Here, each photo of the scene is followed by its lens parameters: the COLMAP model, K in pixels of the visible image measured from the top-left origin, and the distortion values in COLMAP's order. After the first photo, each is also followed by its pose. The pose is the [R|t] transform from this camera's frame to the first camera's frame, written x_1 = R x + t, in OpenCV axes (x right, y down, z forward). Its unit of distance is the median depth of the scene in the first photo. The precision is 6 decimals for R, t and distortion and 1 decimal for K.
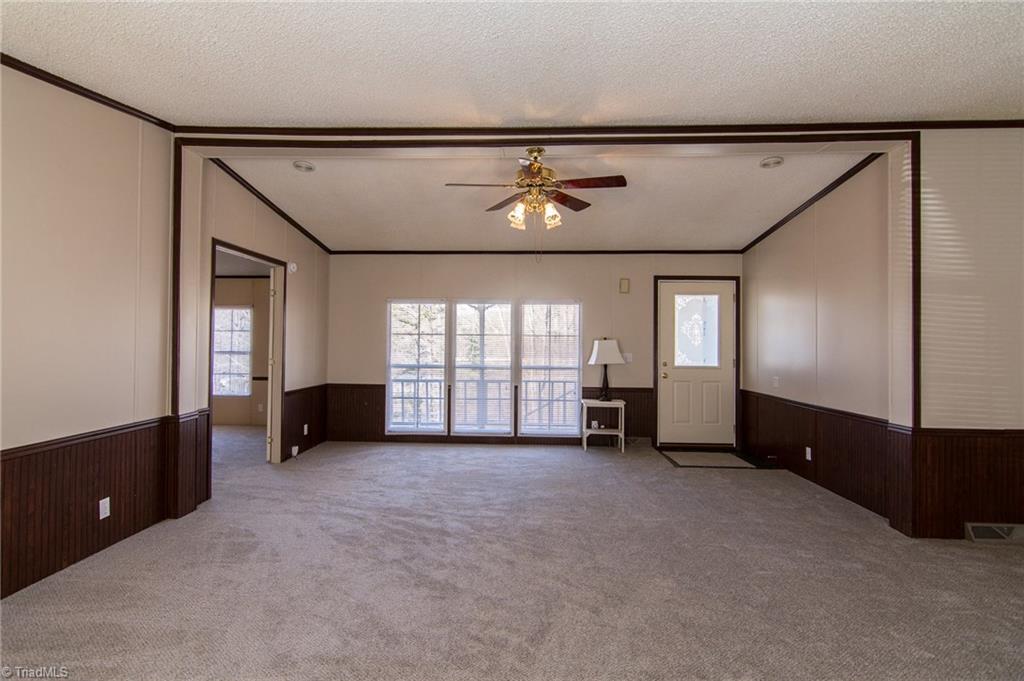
lens RADIAL K [[516.2, 0, 510.4], [0, 516.2, 332.7], [0, 0, 1]] dist [-0.000490, -0.000069]
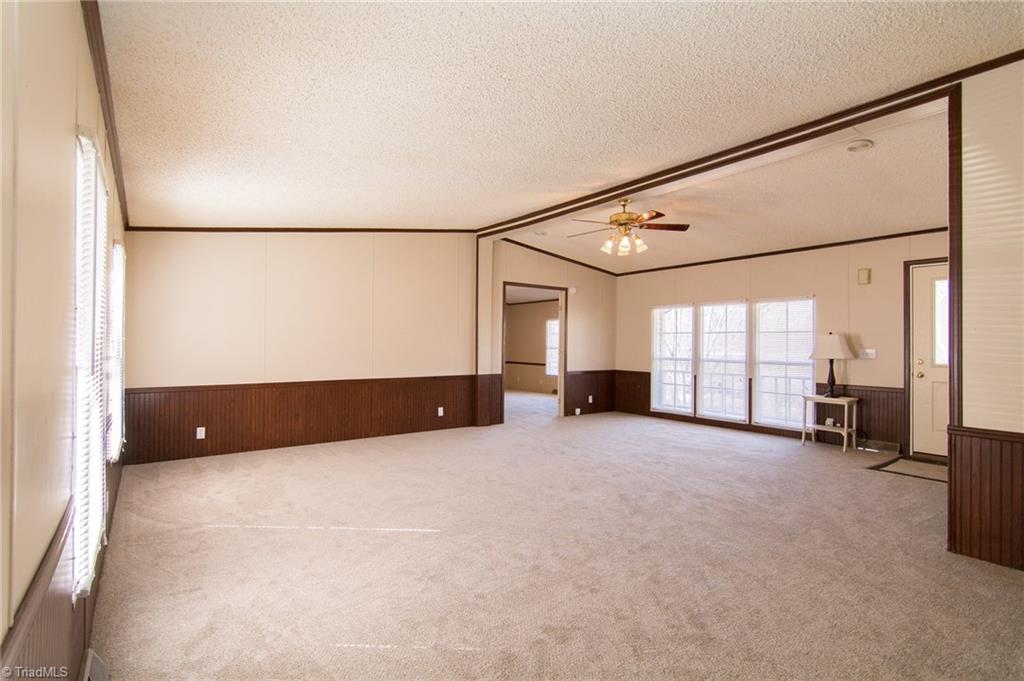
lens RADIAL K [[498.4, 0, 514.1], [0, 498.4, 338.9], [0, 0, 1]] dist [0.000780, 0.001153]
pose [[0.631113, -0.011587, -0.775605, 0.528160], [0.014080, 0.999895, -0.003480, 0.016224], [0.775563, -0.008724, 0.631209, -0.057142]]
